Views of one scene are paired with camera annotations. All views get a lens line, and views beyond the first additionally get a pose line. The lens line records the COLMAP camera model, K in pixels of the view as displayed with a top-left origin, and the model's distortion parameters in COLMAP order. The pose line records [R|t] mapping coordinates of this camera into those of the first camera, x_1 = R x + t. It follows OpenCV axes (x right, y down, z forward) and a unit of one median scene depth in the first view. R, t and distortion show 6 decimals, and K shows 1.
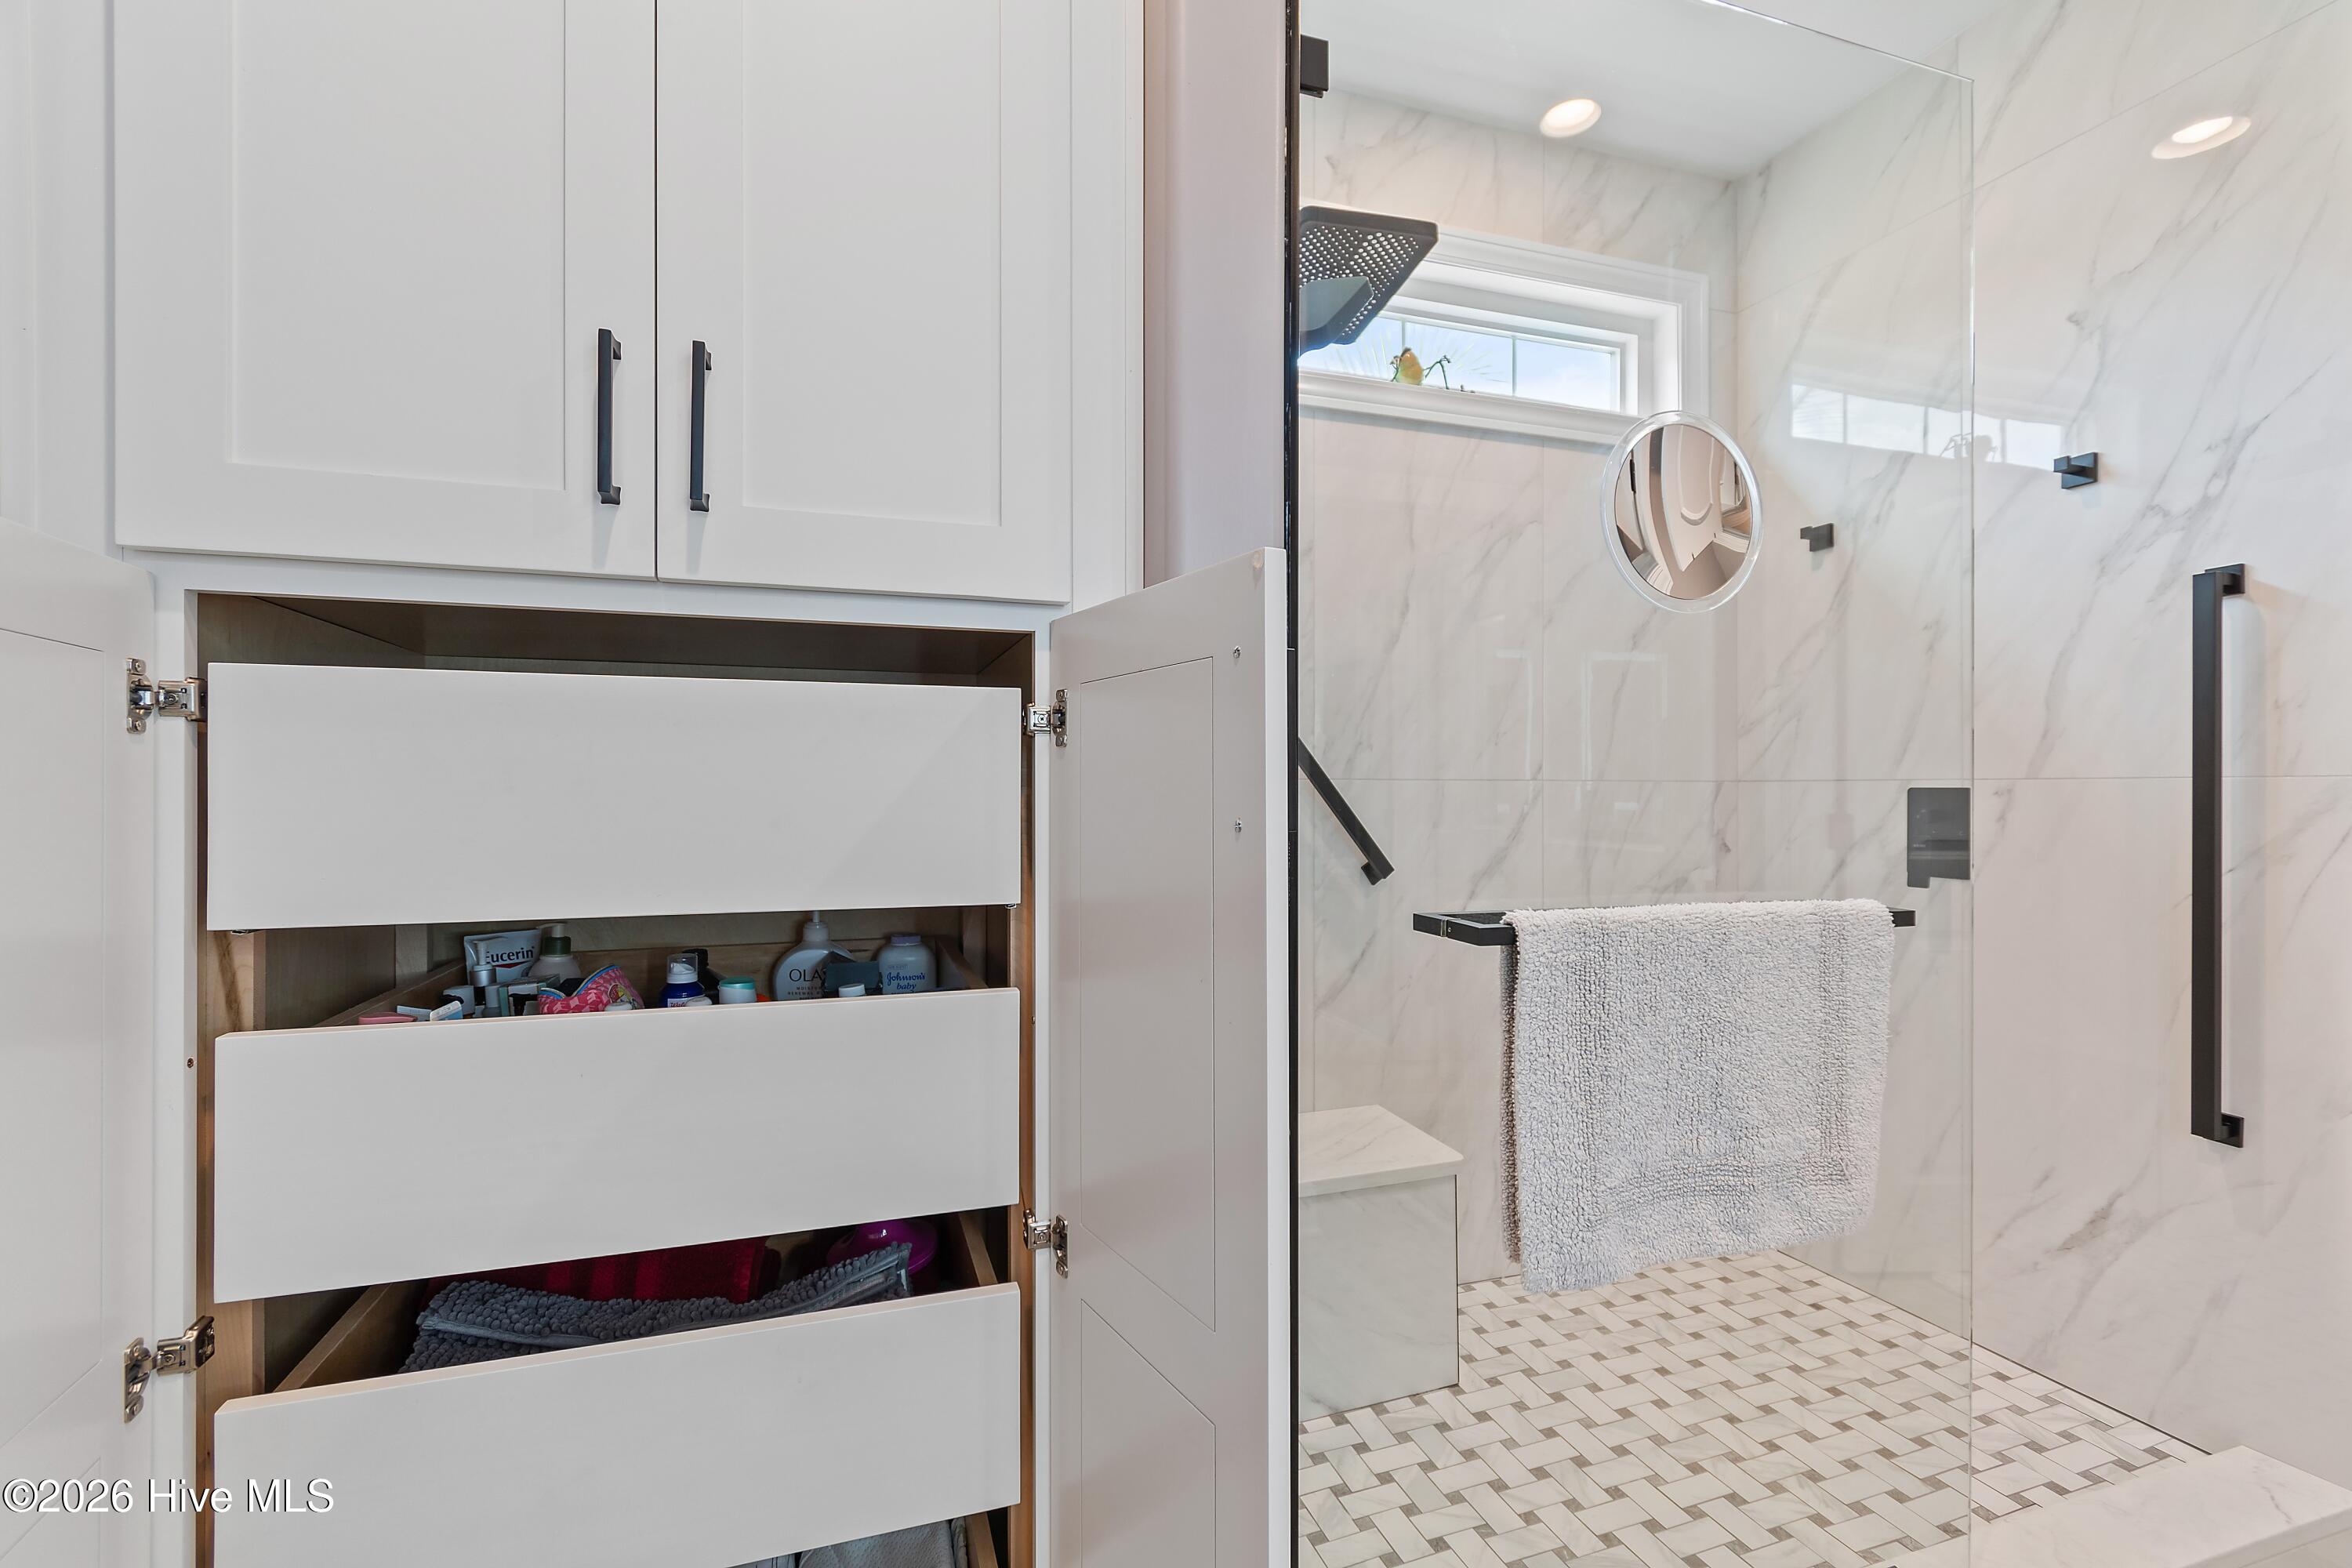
lens RADIAL K [[1034.3, 0, 1171.4], [0, 1034.3, 793.9], [0, 0, 1]] dist [0.002446, -0.000612]
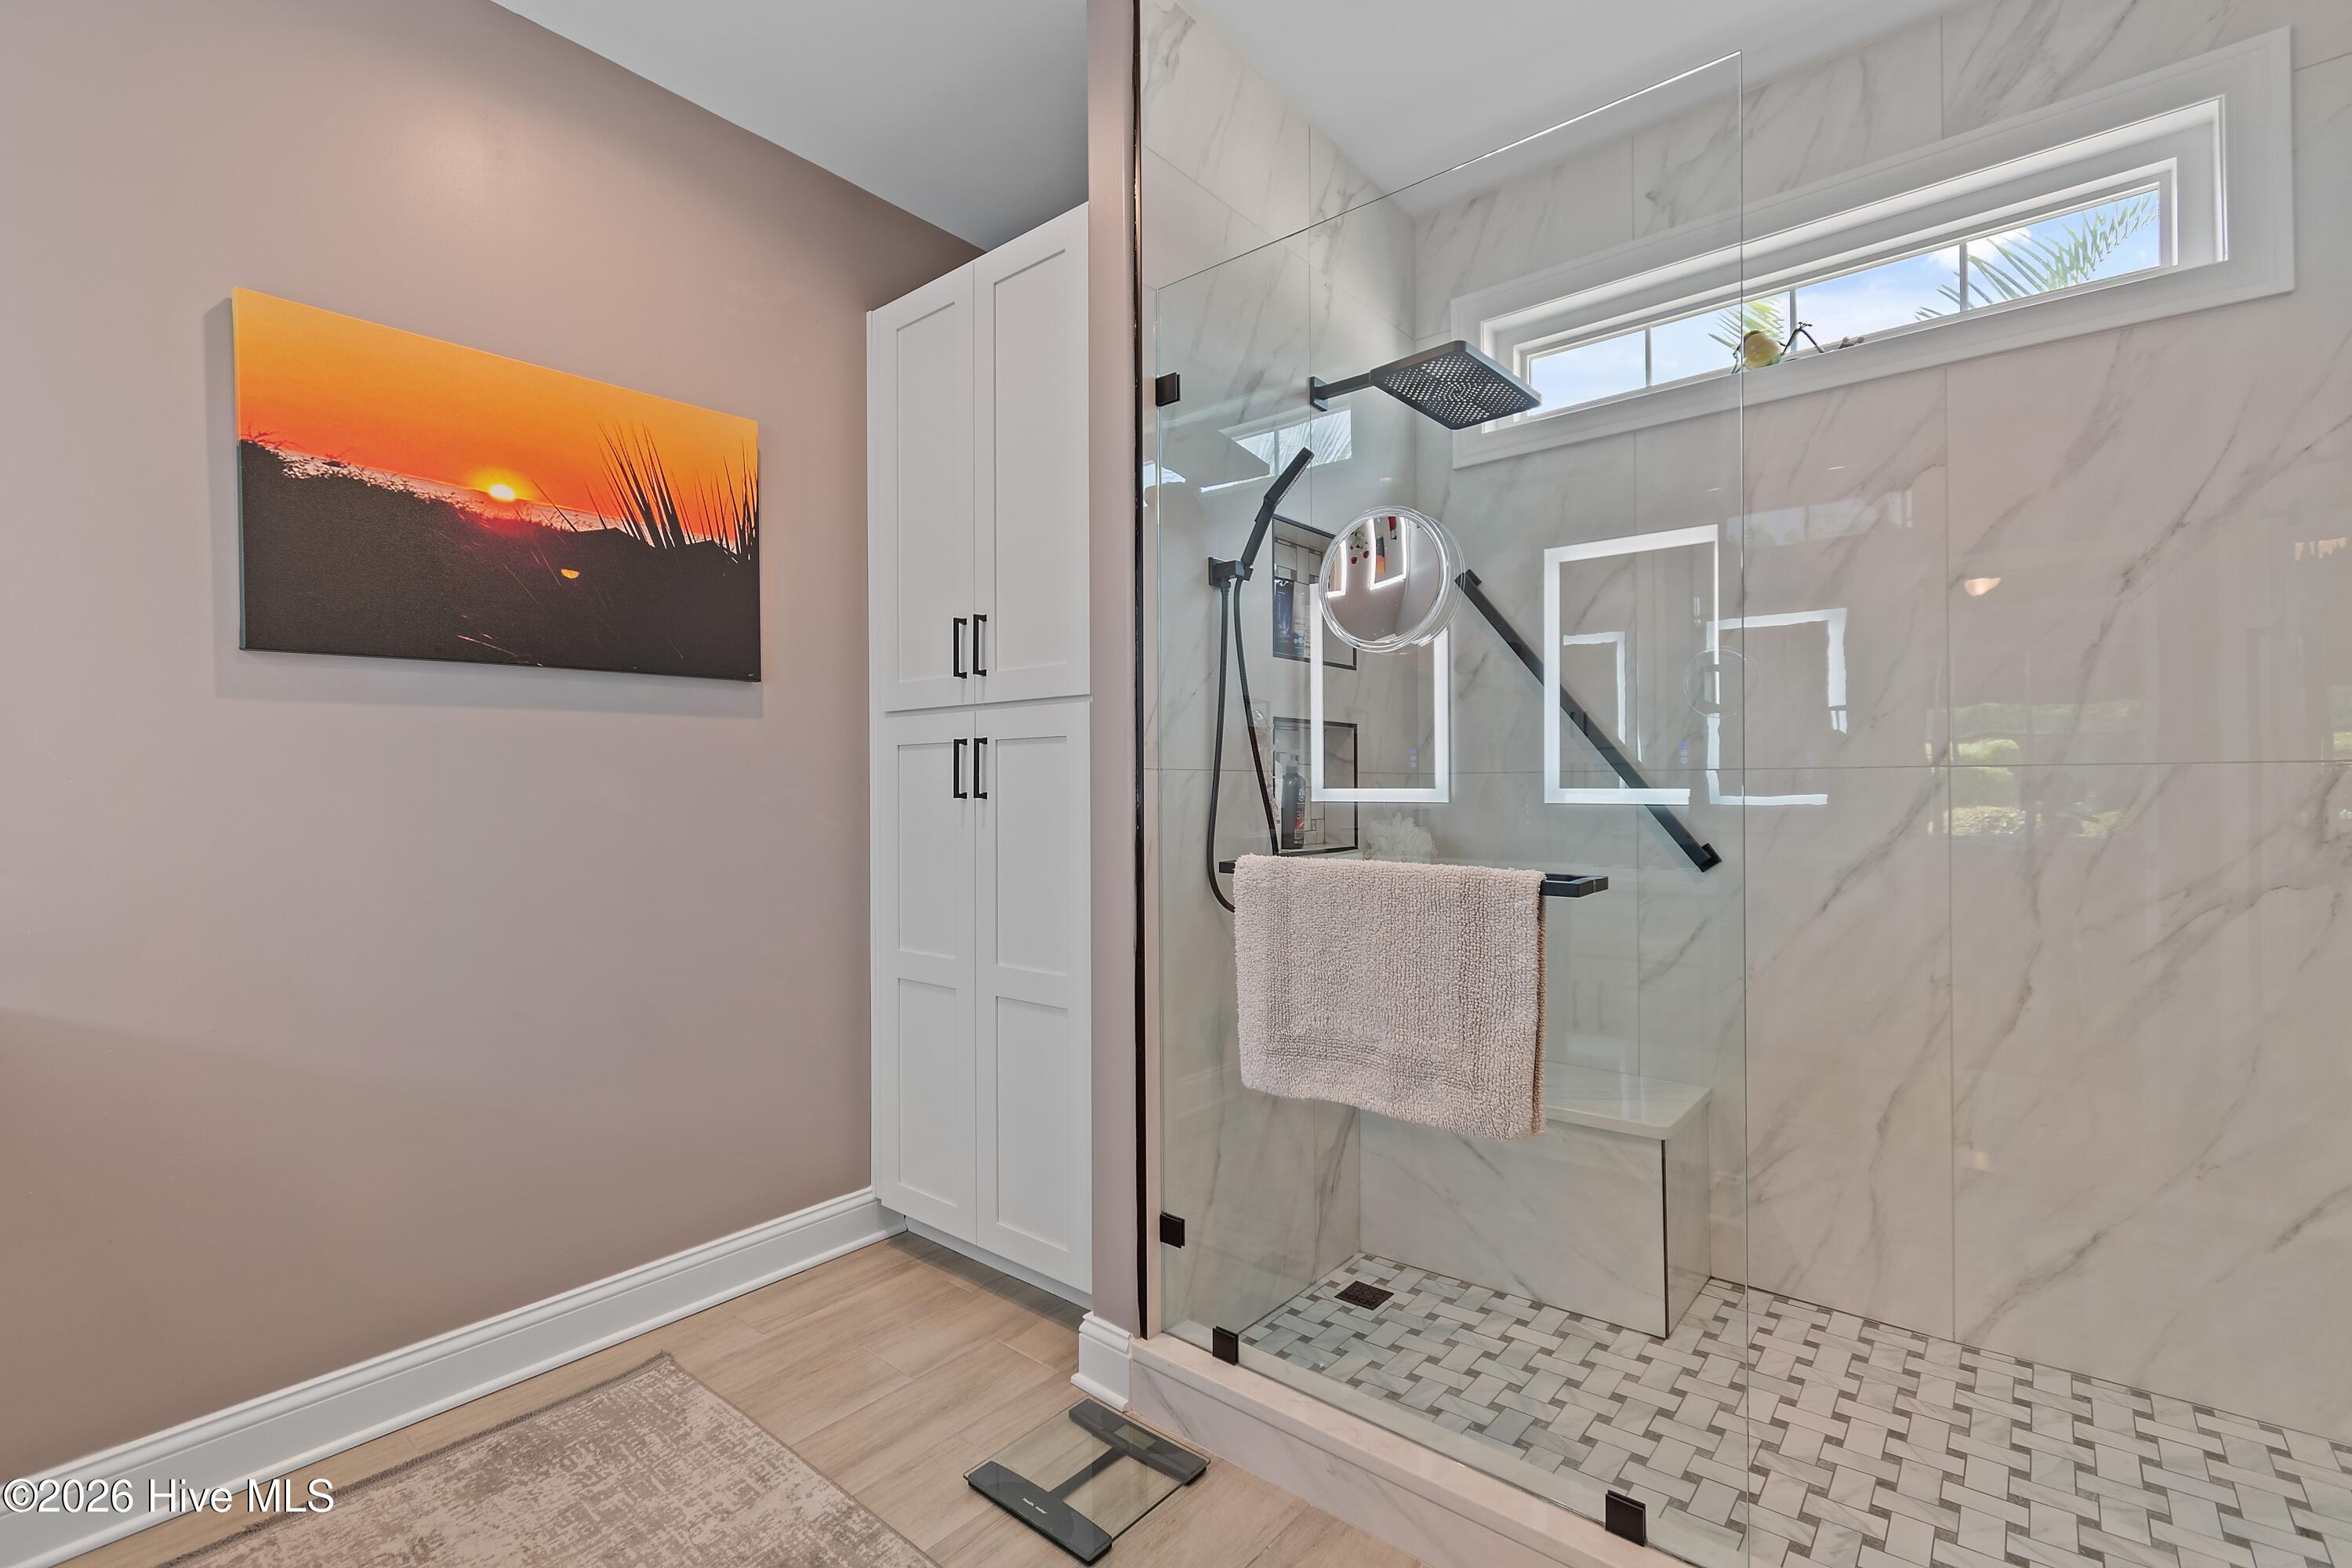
lens RADIAL K [[1034.3, 0, 1197.6], [0, 1034.3, 781.2], [0, 0, 1]] dist [0.002446, -0.000612]
pose [[0.548159, -0.005087, -0.836359, 0.921299], [0.003087, 0.999987, -0.004059, 0.001478], [0.836369, -0.000357, 0.548167, 0.017570]]
